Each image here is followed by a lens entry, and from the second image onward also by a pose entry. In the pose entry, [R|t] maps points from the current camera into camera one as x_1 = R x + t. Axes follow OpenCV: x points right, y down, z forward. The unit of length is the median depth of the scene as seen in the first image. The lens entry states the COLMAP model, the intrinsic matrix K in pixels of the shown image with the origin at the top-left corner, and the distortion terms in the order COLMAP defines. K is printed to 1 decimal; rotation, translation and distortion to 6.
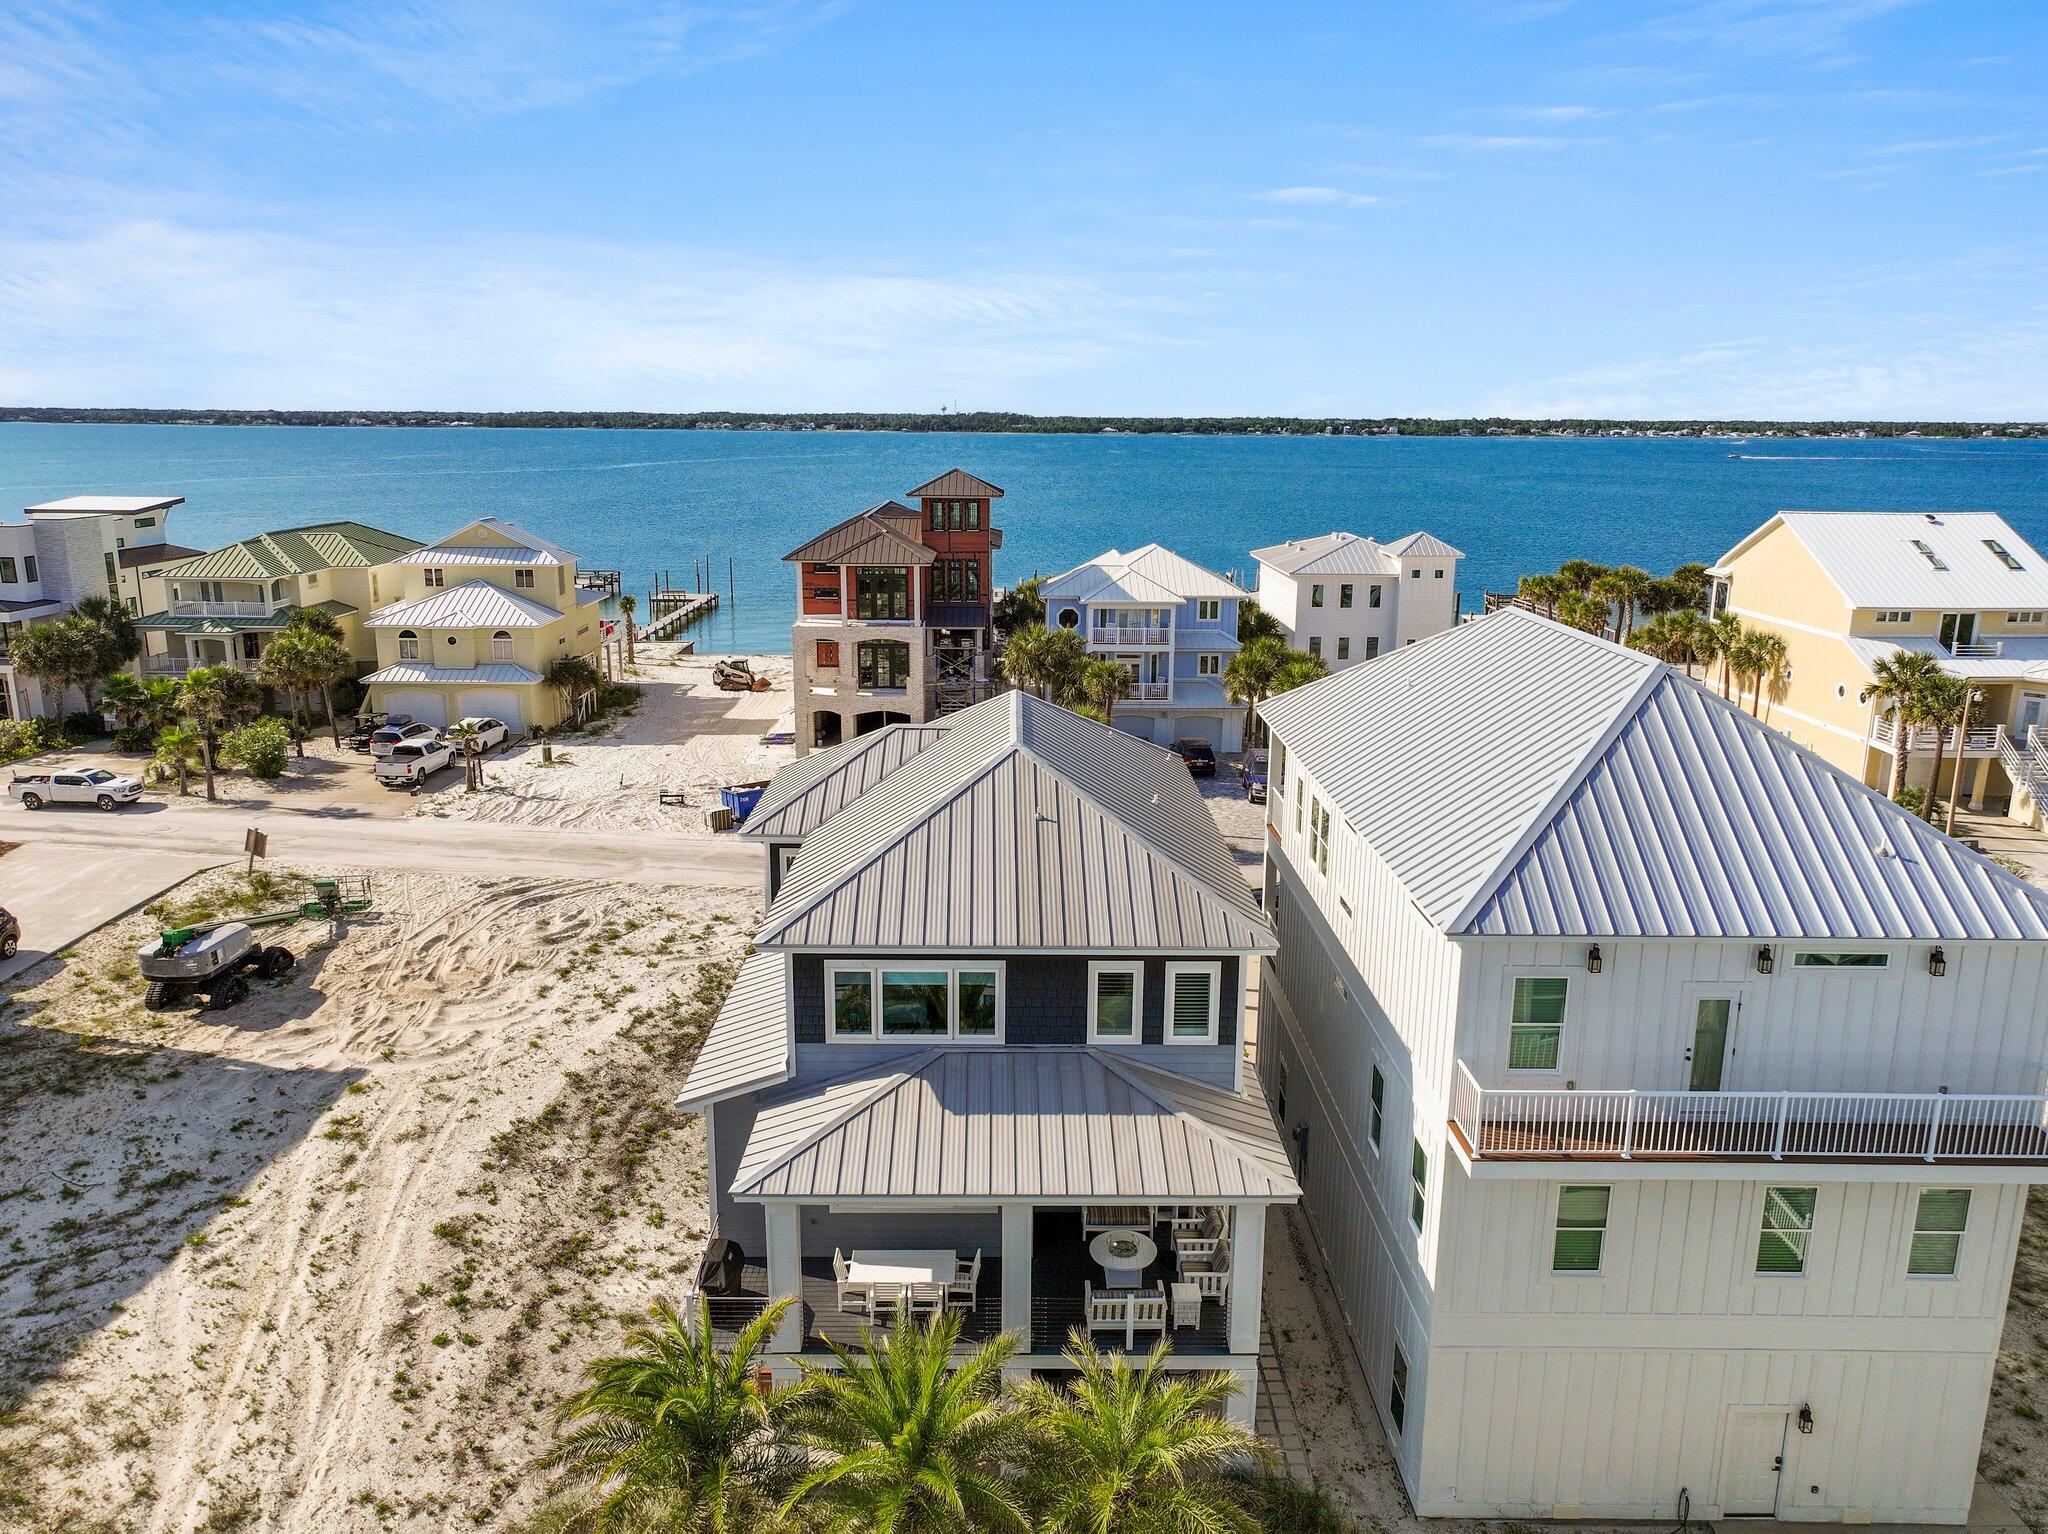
lens RADIAL K [[1489.9, 0, 988.9], [0, 1489.9, 733.3], [0, 0, 1]] dist [-0.015125, 0.032444]
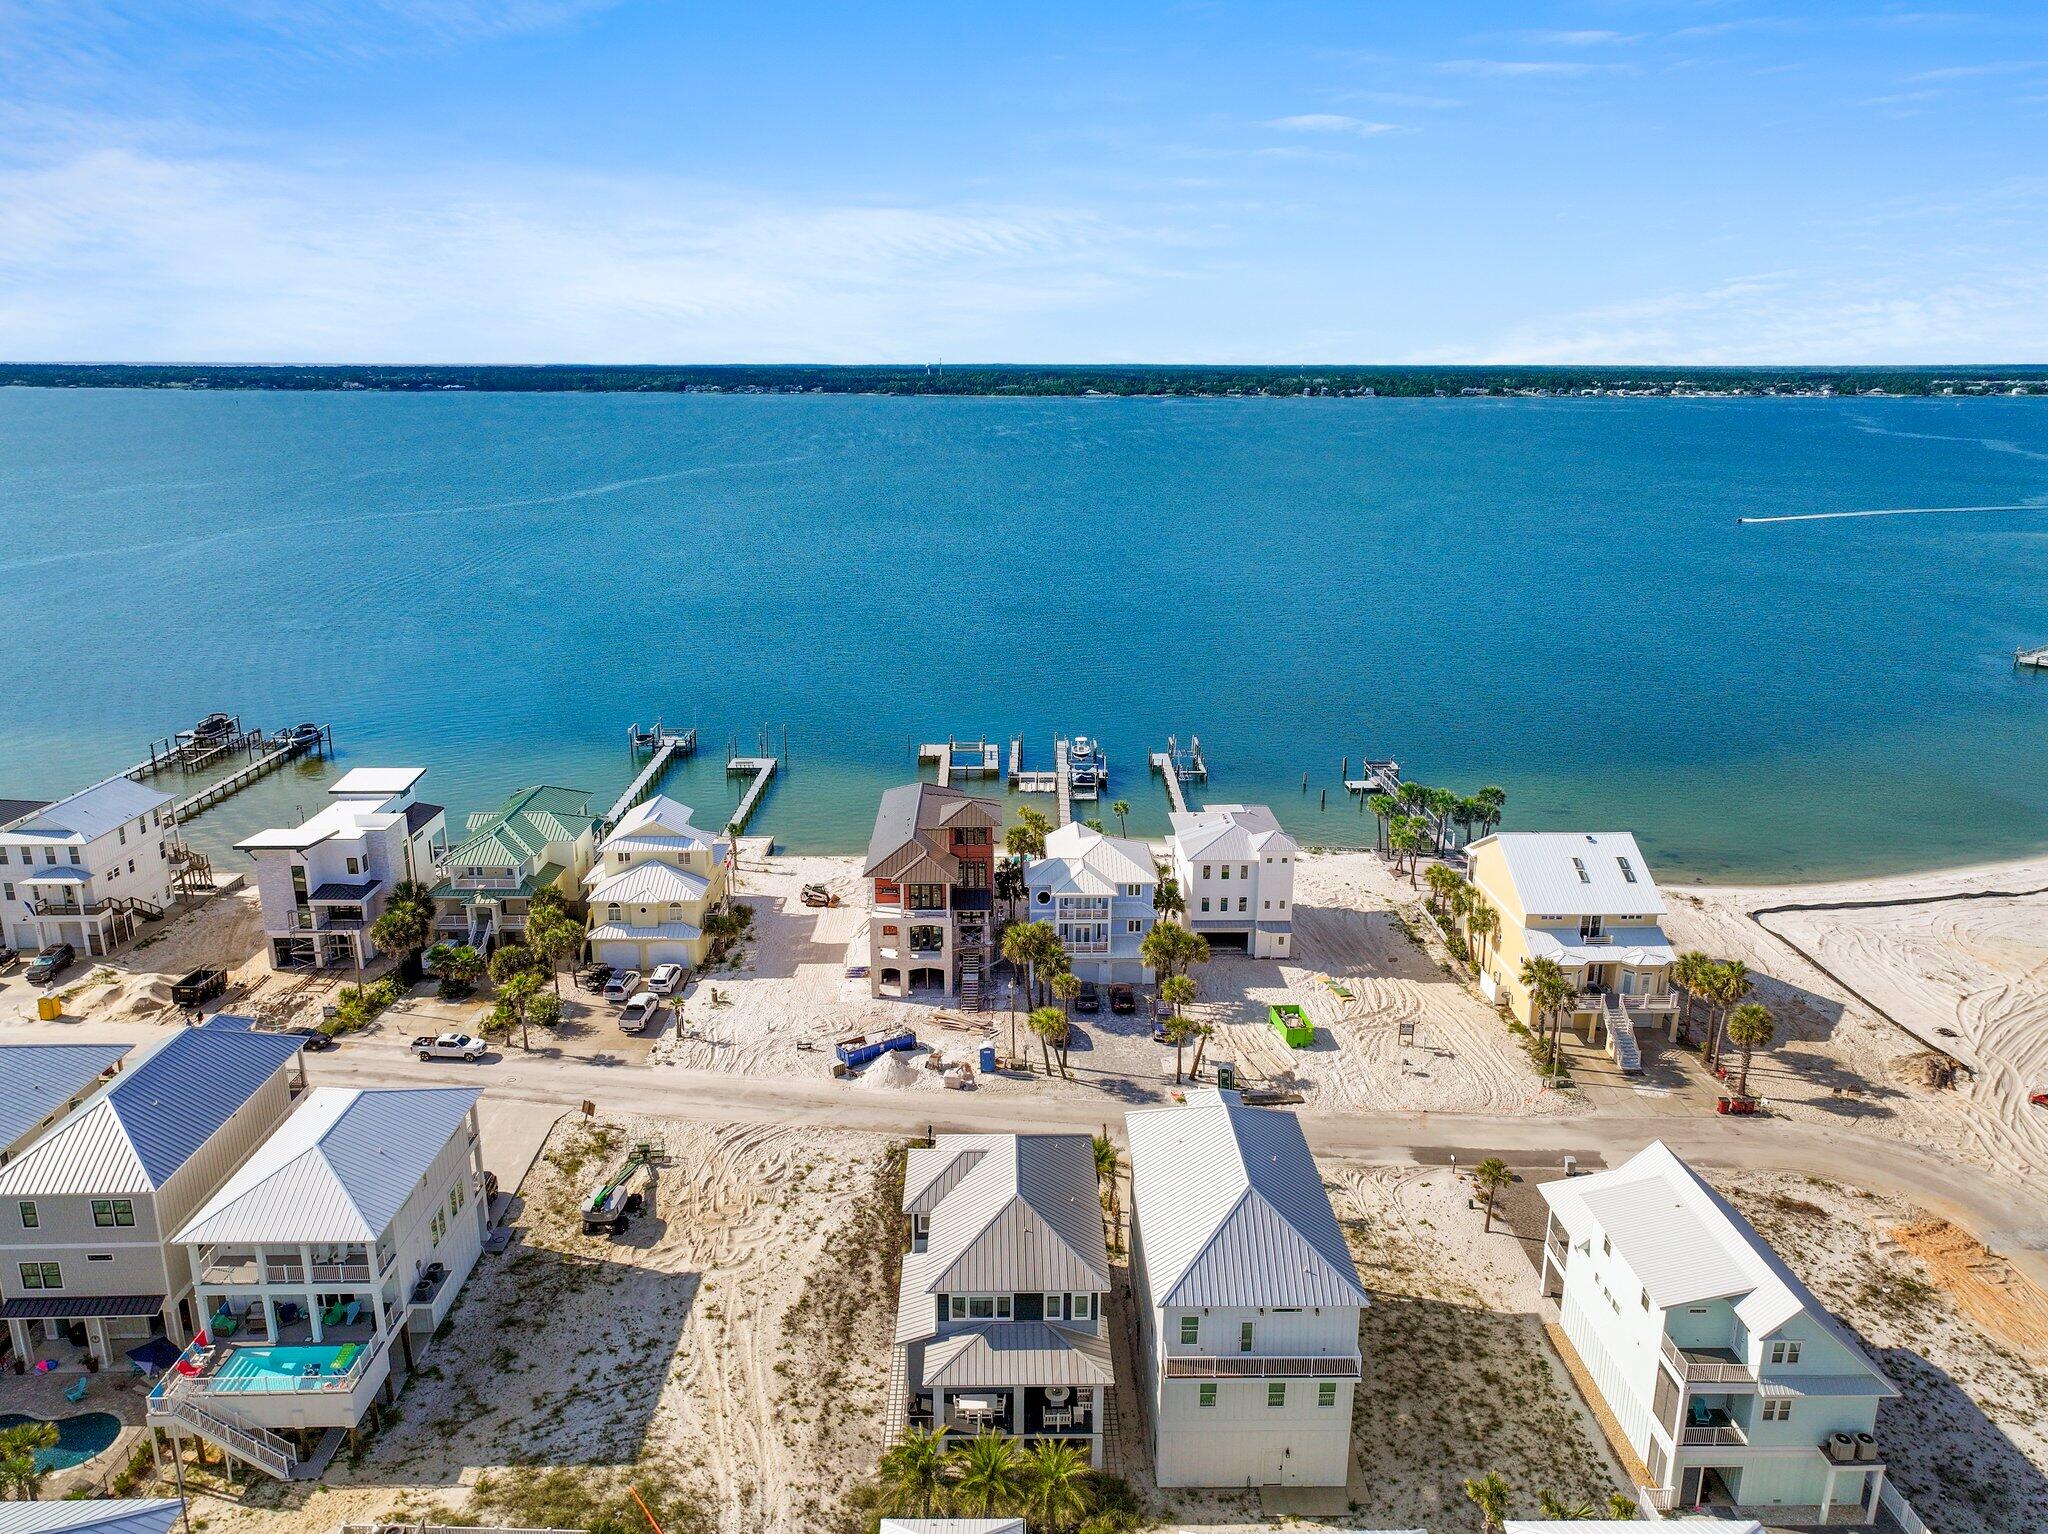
lens RADIAL K [[1489.9, 0, 989.9], [0, 1489.9, 727.7], [0, 0, 1]] dist [-0.015125, 0.032444]
pose [[0.999931, -0.006085, 0.010050, -0.031856], [0.005656, 0.999096, 0.042132, -0.587837], [-0.010297, -0.042072, 0.999062, -0.999188]]
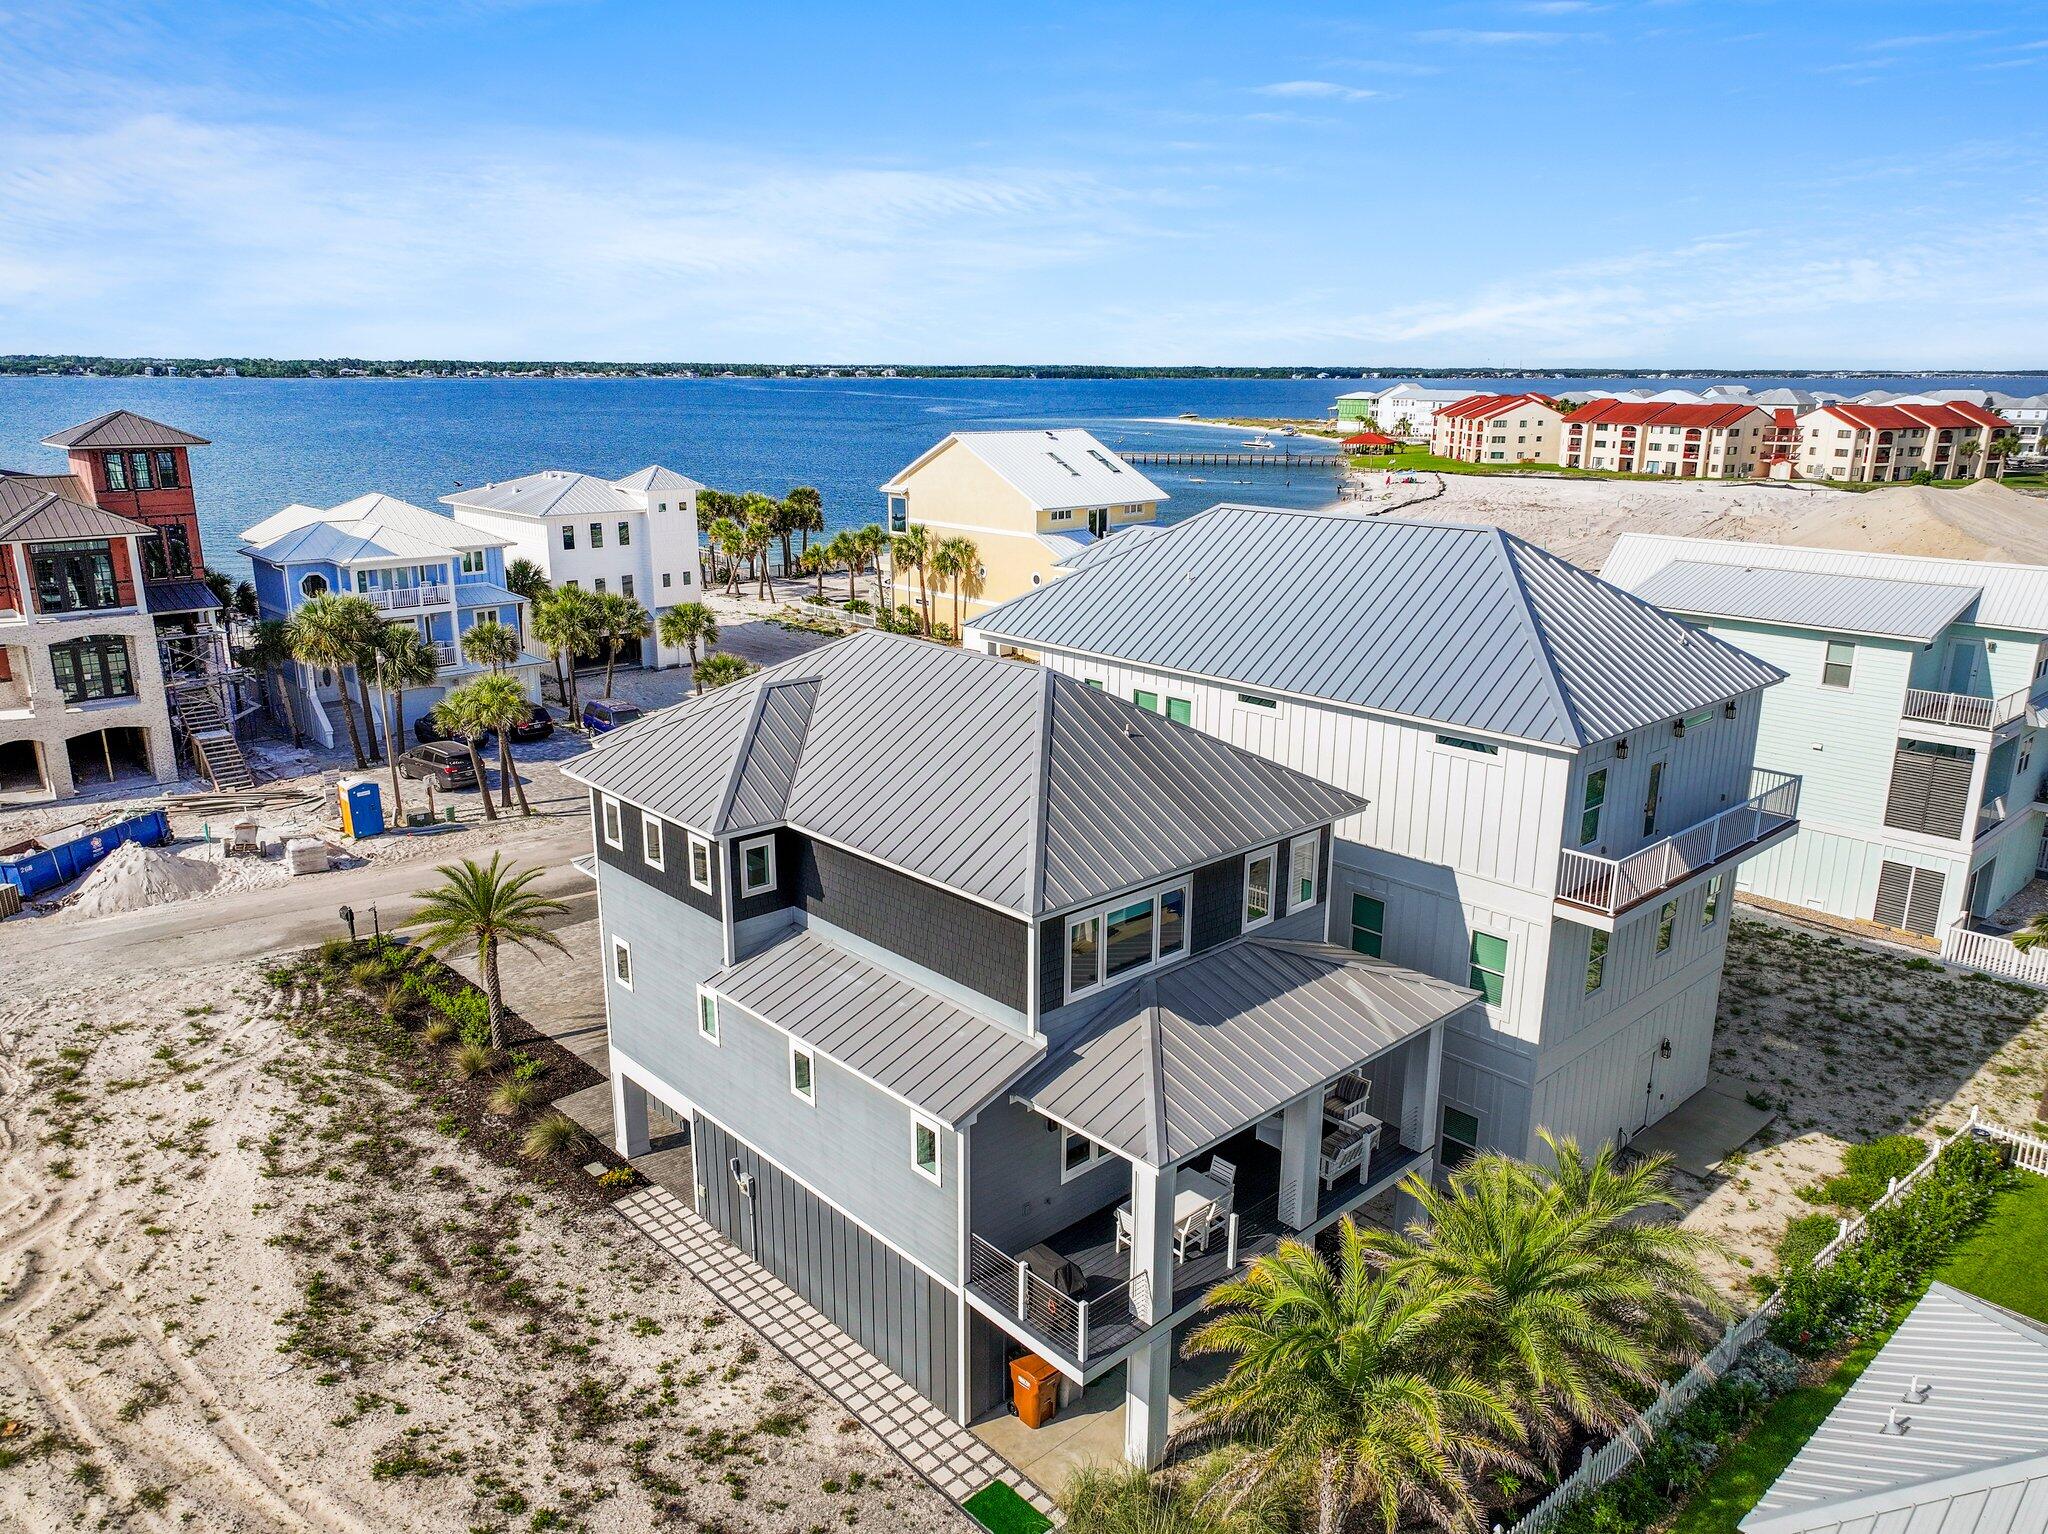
lens RADIAL K [[1489.9, 0, 1043.7], [0, 1489.9, 746.5], [0, 0, 1]] dist [-0.015125, 0.032444]
pose [[0.724891, -0.170946, 0.667316, -0.413099], [0.140212, 0.985055, 0.100032, -0.026207], [-0.674443, 0.021053, 0.738027, 0.187059]]
